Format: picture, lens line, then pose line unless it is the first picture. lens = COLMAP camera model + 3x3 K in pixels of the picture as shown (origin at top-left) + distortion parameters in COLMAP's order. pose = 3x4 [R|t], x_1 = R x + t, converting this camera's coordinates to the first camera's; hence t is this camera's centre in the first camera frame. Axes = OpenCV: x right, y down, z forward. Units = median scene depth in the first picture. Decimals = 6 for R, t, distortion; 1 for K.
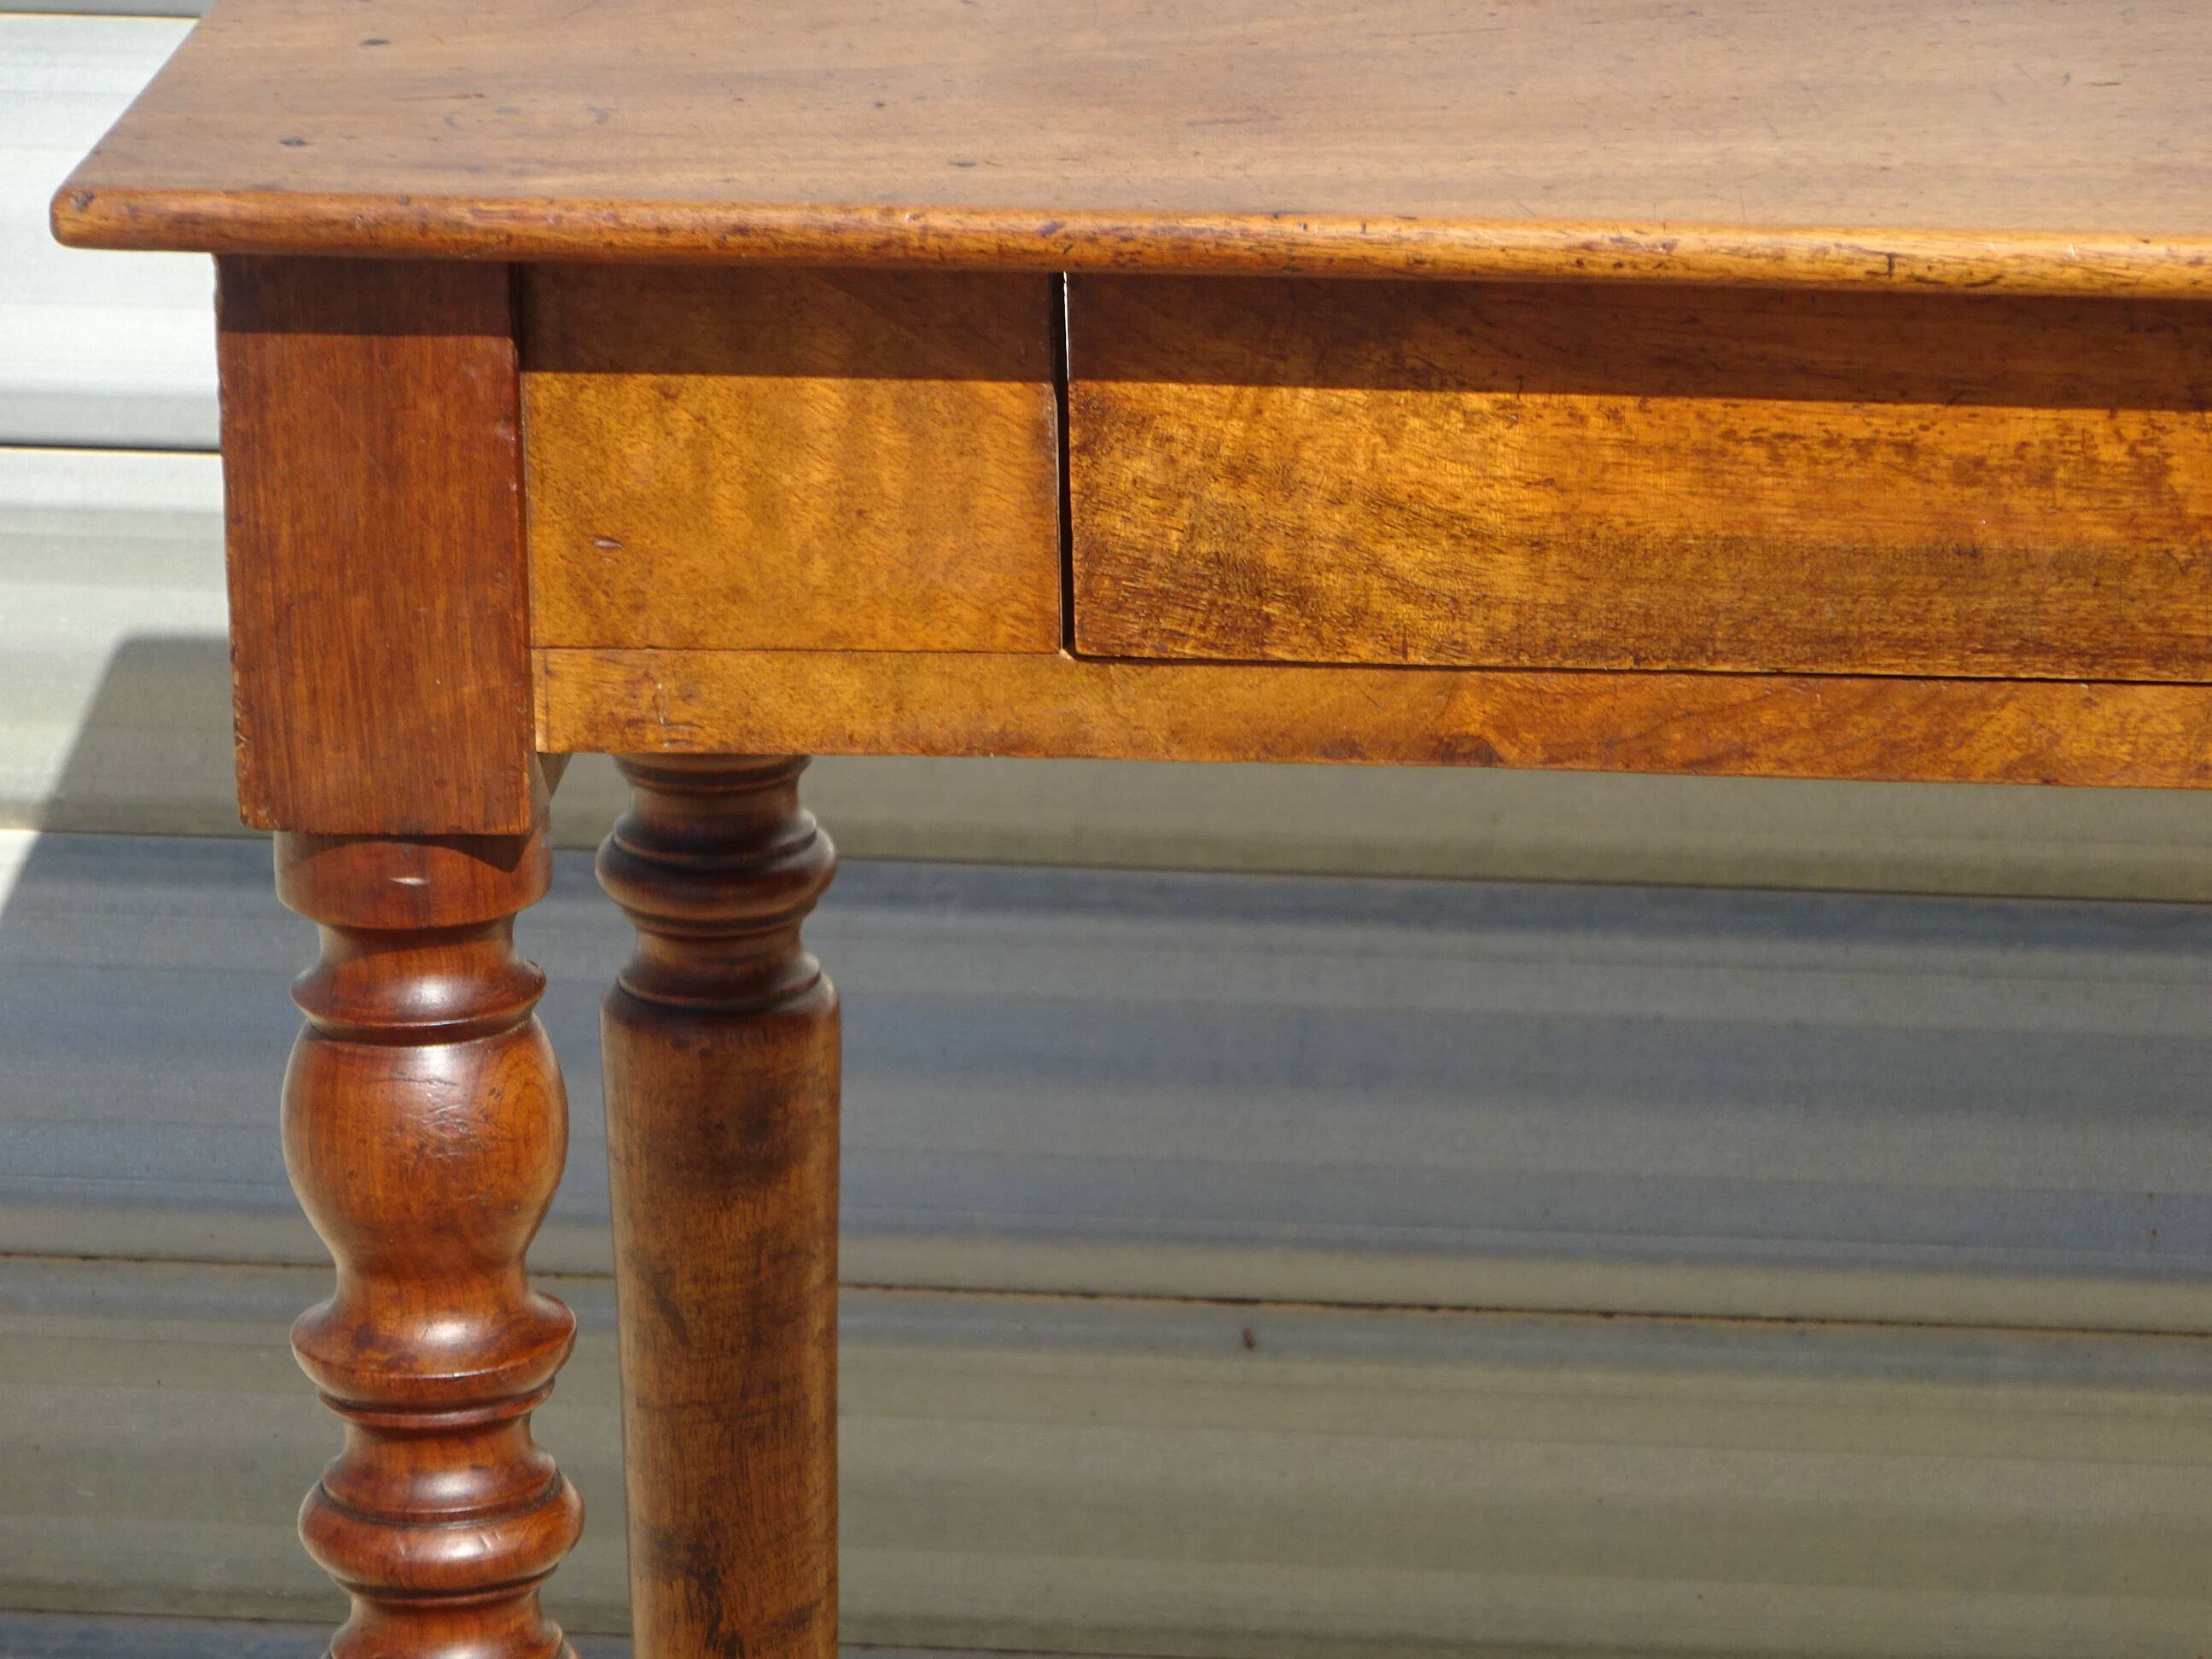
lens RADIAL K [[10629.3, 0, 1301.5], [0, 10629.3, 1042.0], [0, 0, 1]] dist [-0.112192, 0.000000]
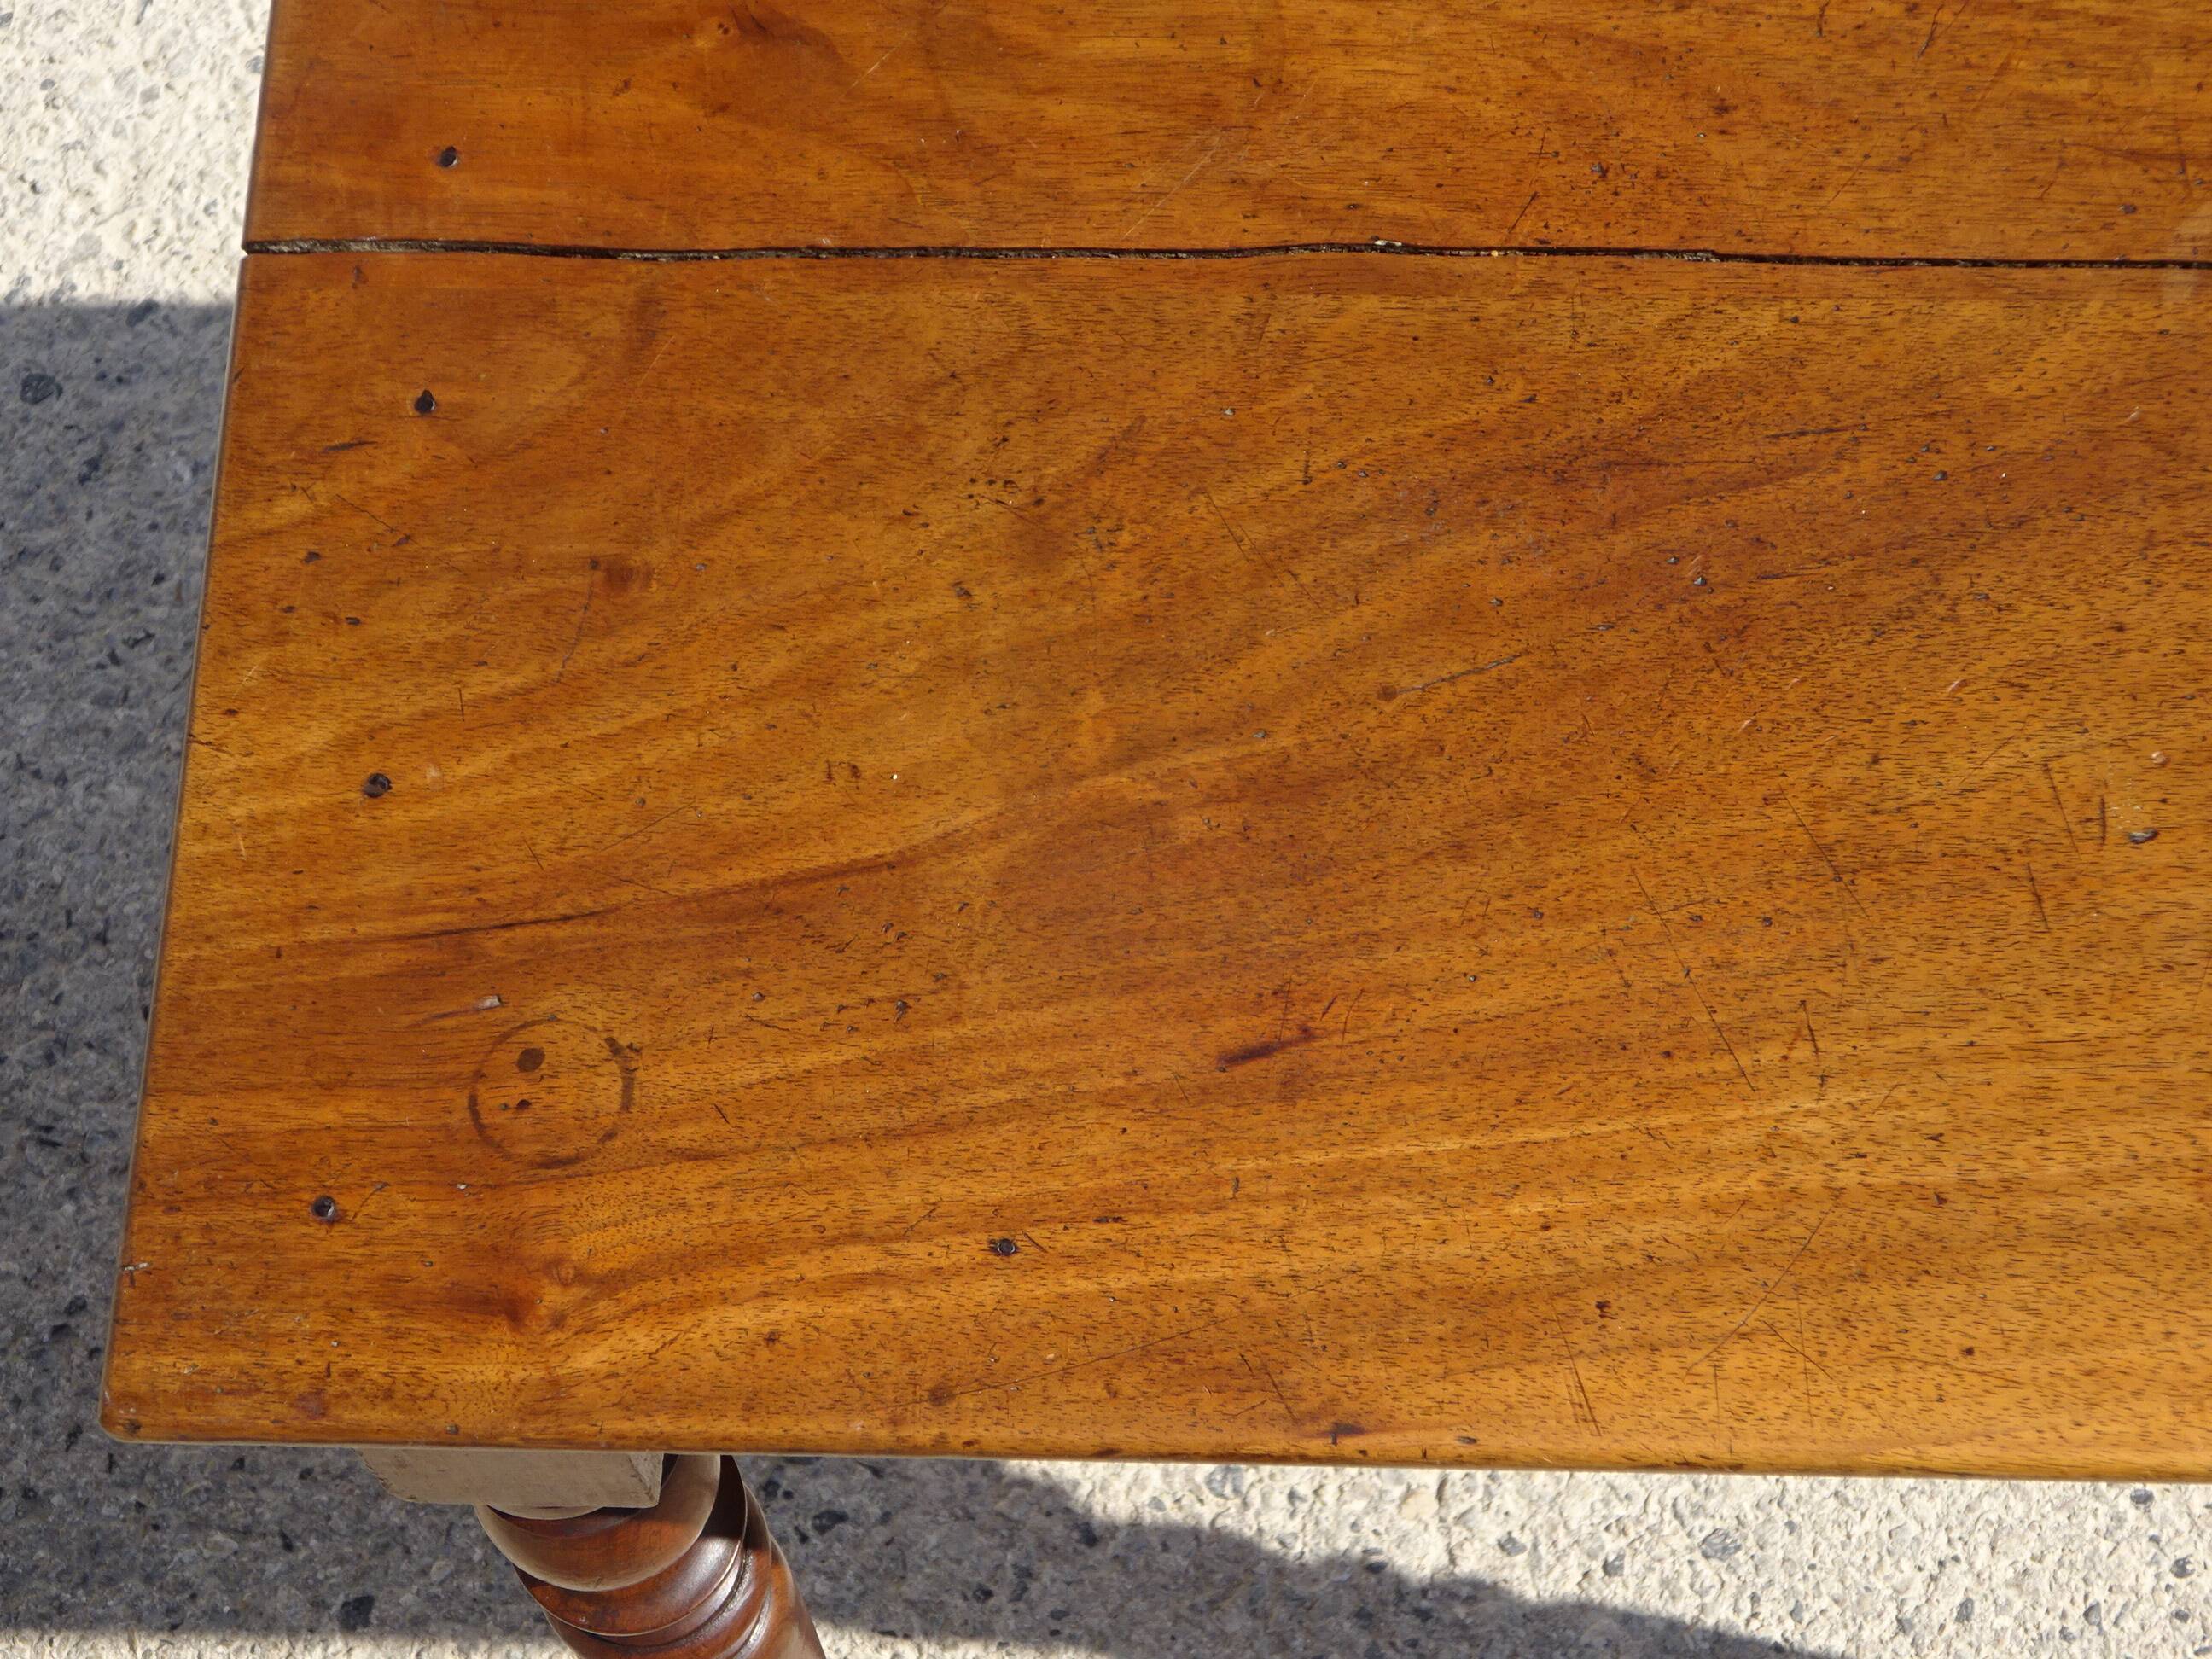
lens RADIAL K [[4830.5, 0, 1176.4], [0, 4830.5, 849.0], [0, 0, 1]] dist [-0.022790, 0.000000]
pose [[0.996559, -0.072539, -0.040113, 0.004859], [0.078047, 0.658136, 0.748843, -0.439877], [-0.027921, -0.749397, 0.661532, 0.725941]]
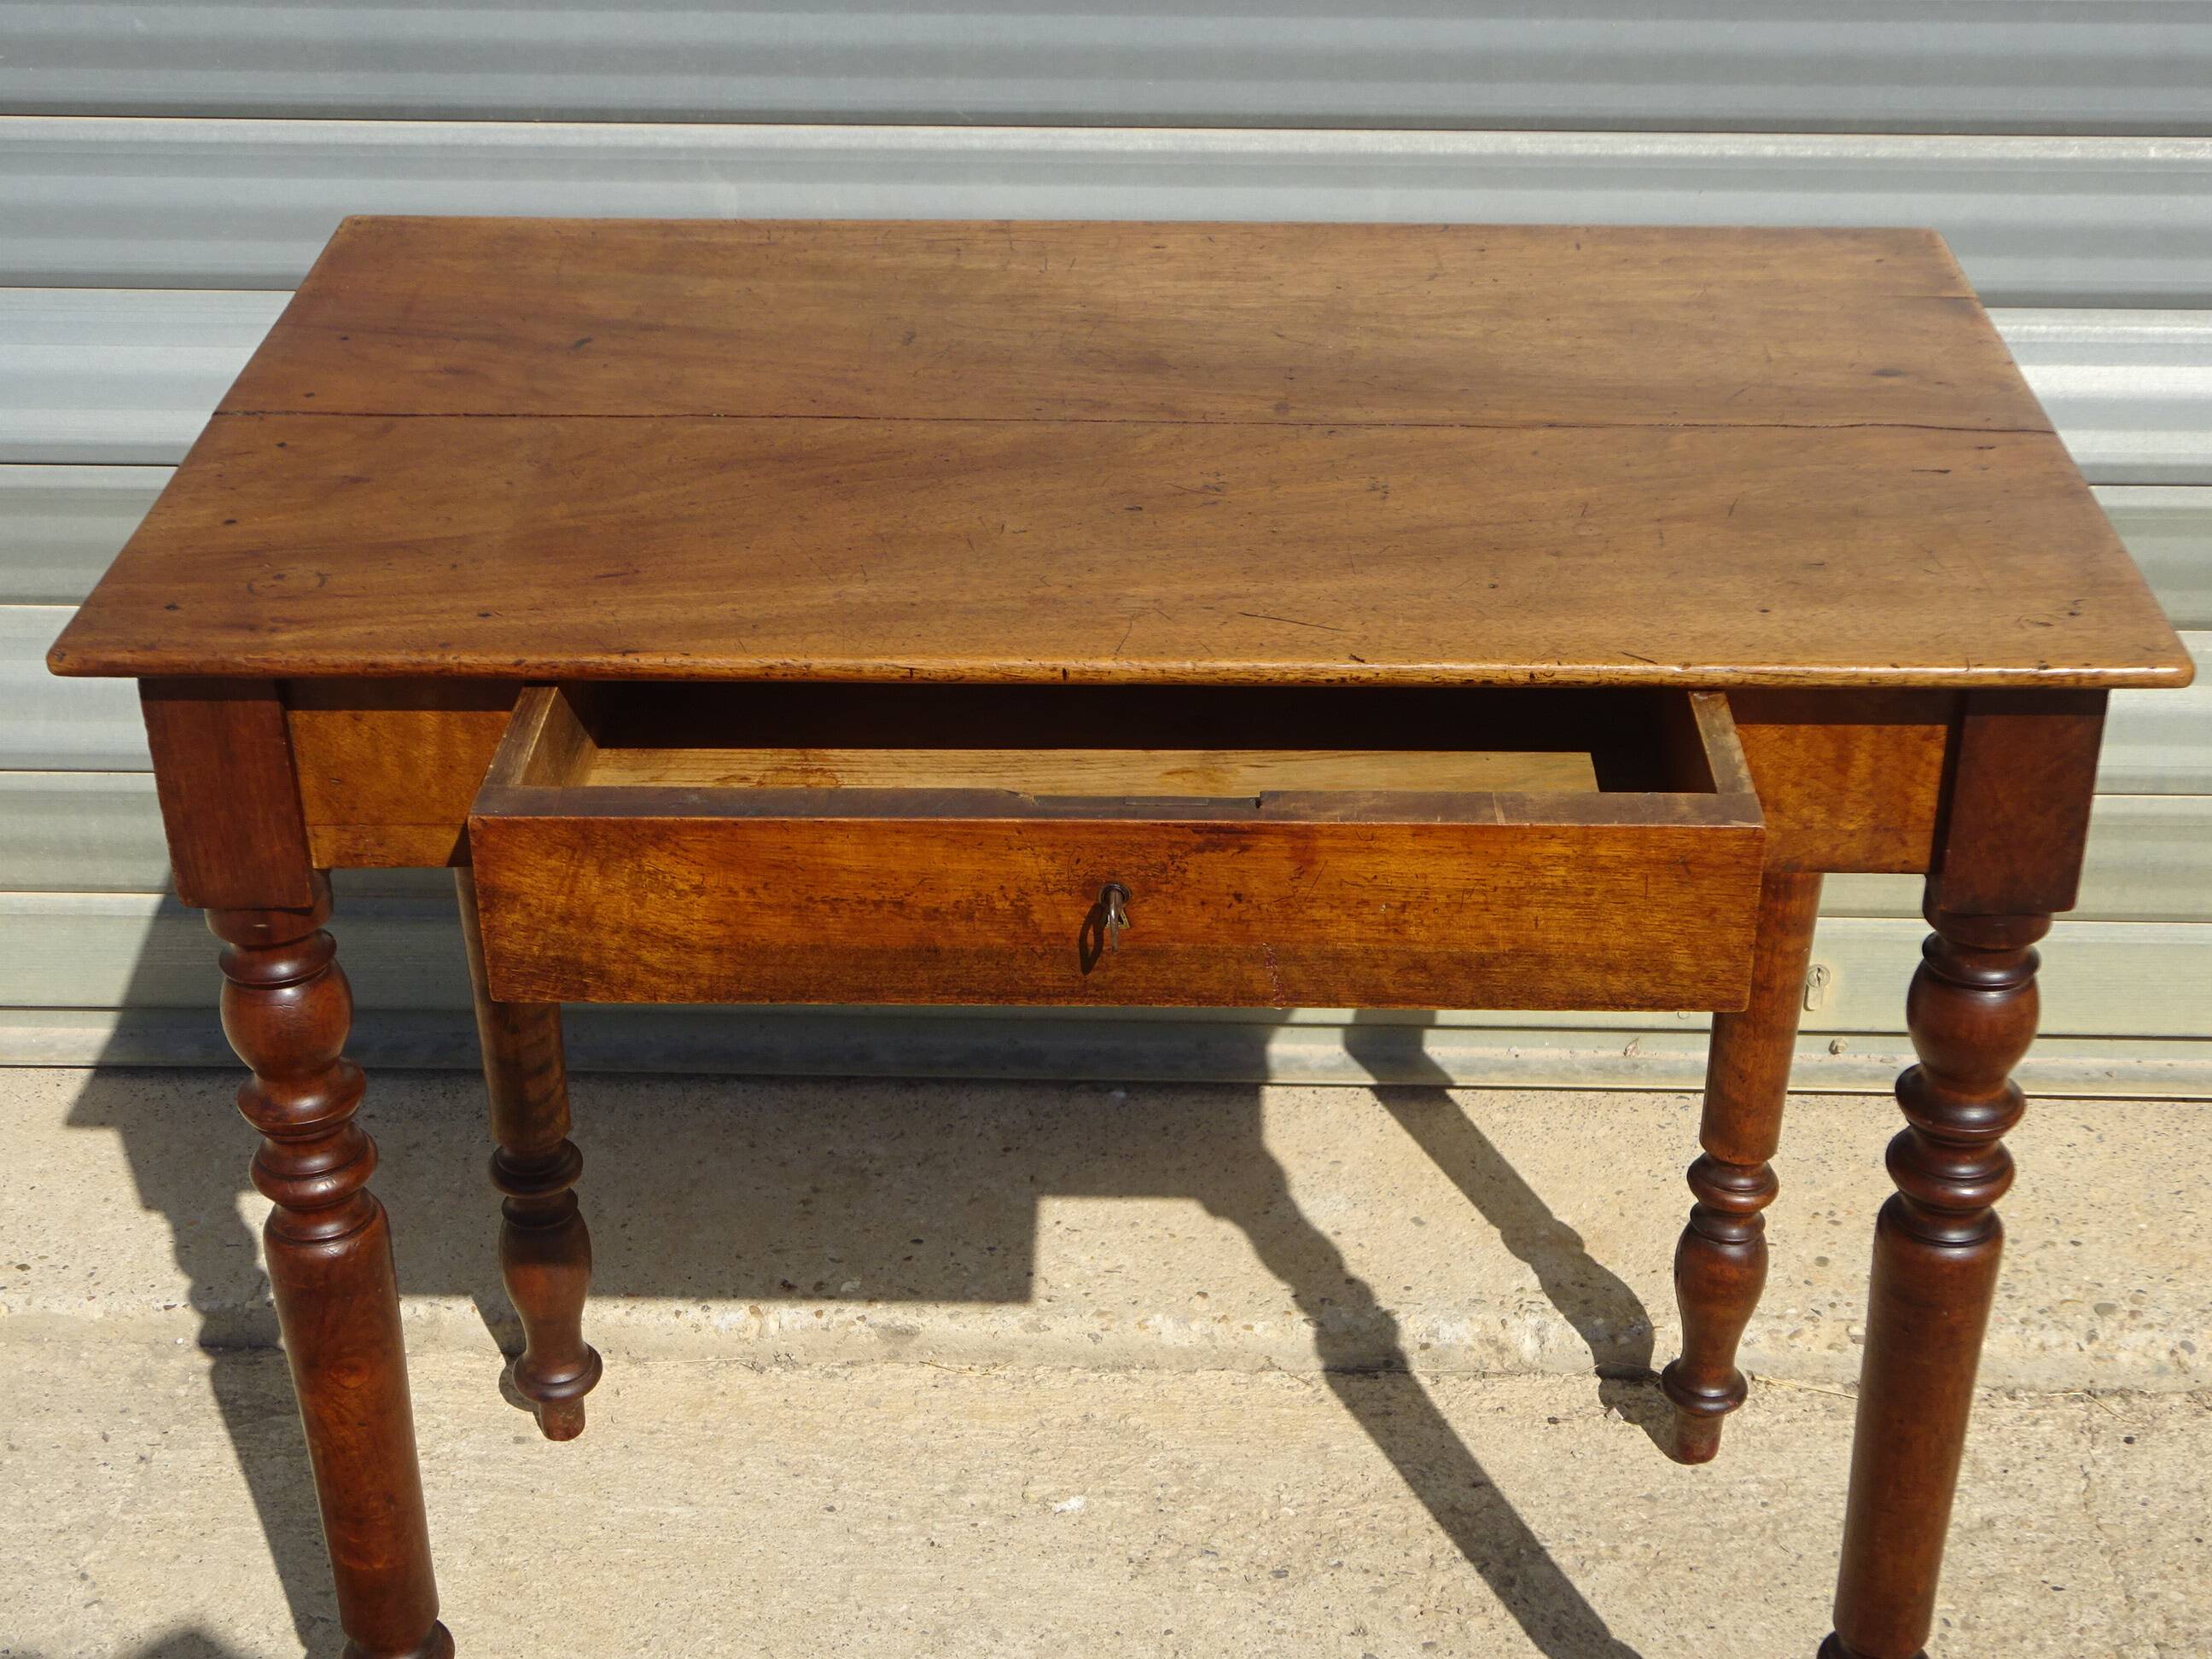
lens RADIAL K [[3165.2, 0, 1118.9], [0, 3165.2, 841.0], [0, 0, 1]] dist [-0.009048, 0.000000]
pose [[0.997568, -0.036576, 0.059335, 0.056329], [0.024436, 0.980747, 0.193747, -0.157877], [-0.065279, -0.191826, 0.979255, 0.353224]]
